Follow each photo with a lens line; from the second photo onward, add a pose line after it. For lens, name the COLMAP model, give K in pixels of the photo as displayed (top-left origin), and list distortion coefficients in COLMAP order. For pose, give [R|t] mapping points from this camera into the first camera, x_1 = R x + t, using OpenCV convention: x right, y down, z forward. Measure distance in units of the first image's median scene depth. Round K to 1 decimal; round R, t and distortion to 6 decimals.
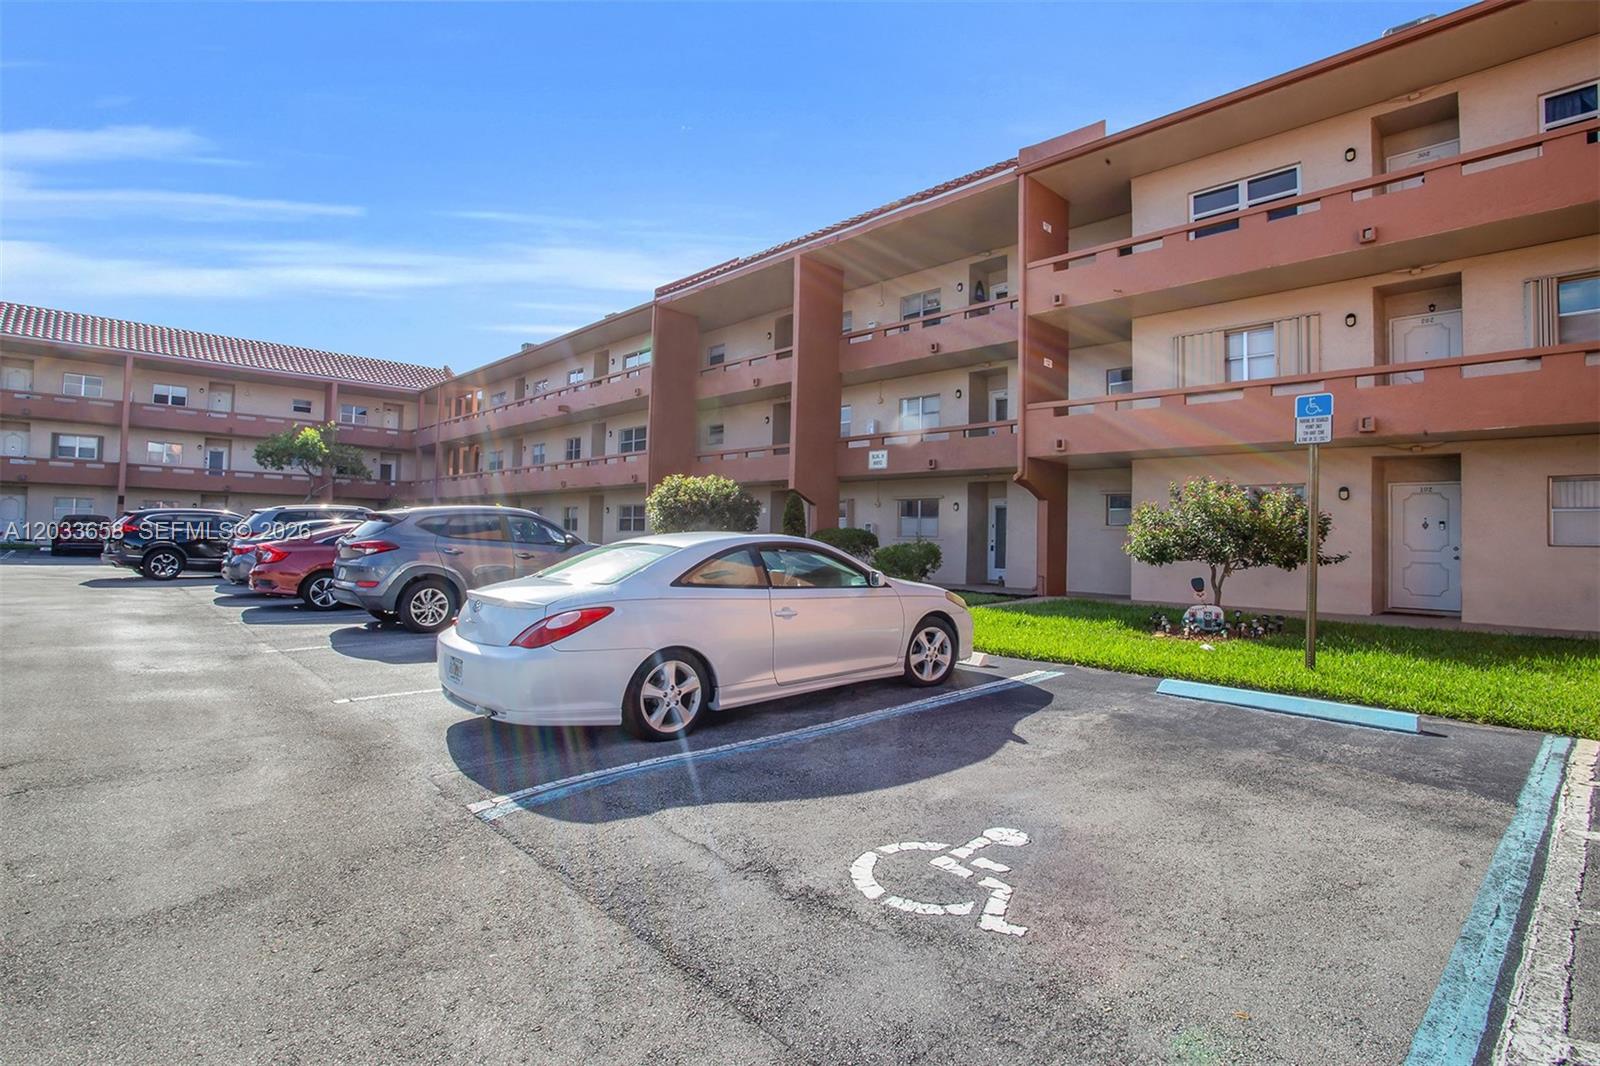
lens RADIAL K [[798.6, 0, 800.0], [0, 798.6, 533.0], [0, 0, 1]] dist [-0.064074, 0.000336]
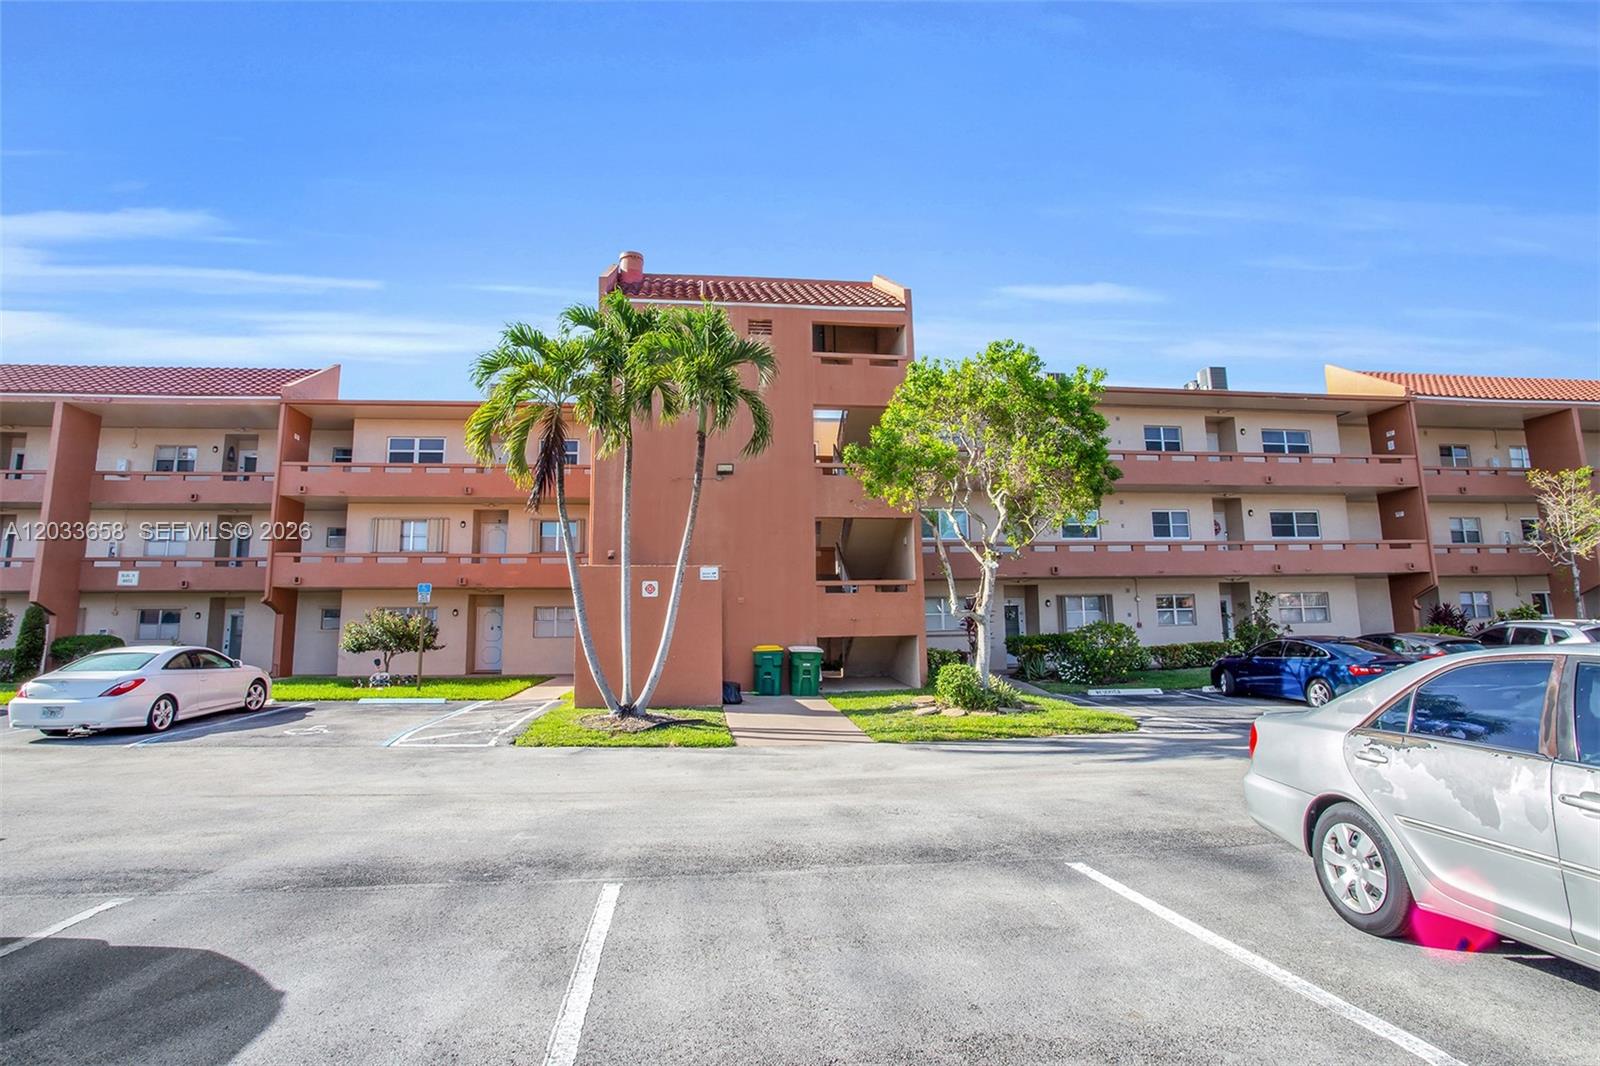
lens RADIAL K [[813.5, 0, 775.0], [0, 813.5, 488.7], [0, 0, 1]] dist [-0.051342, 0.023084]
pose [[0.612503, 0.107373, 0.783142, -0.523899], [0.021859, 0.988052, -0.152564, -0.037030], [-0.790166, 0.110565, 0.602837, -1.085280]]
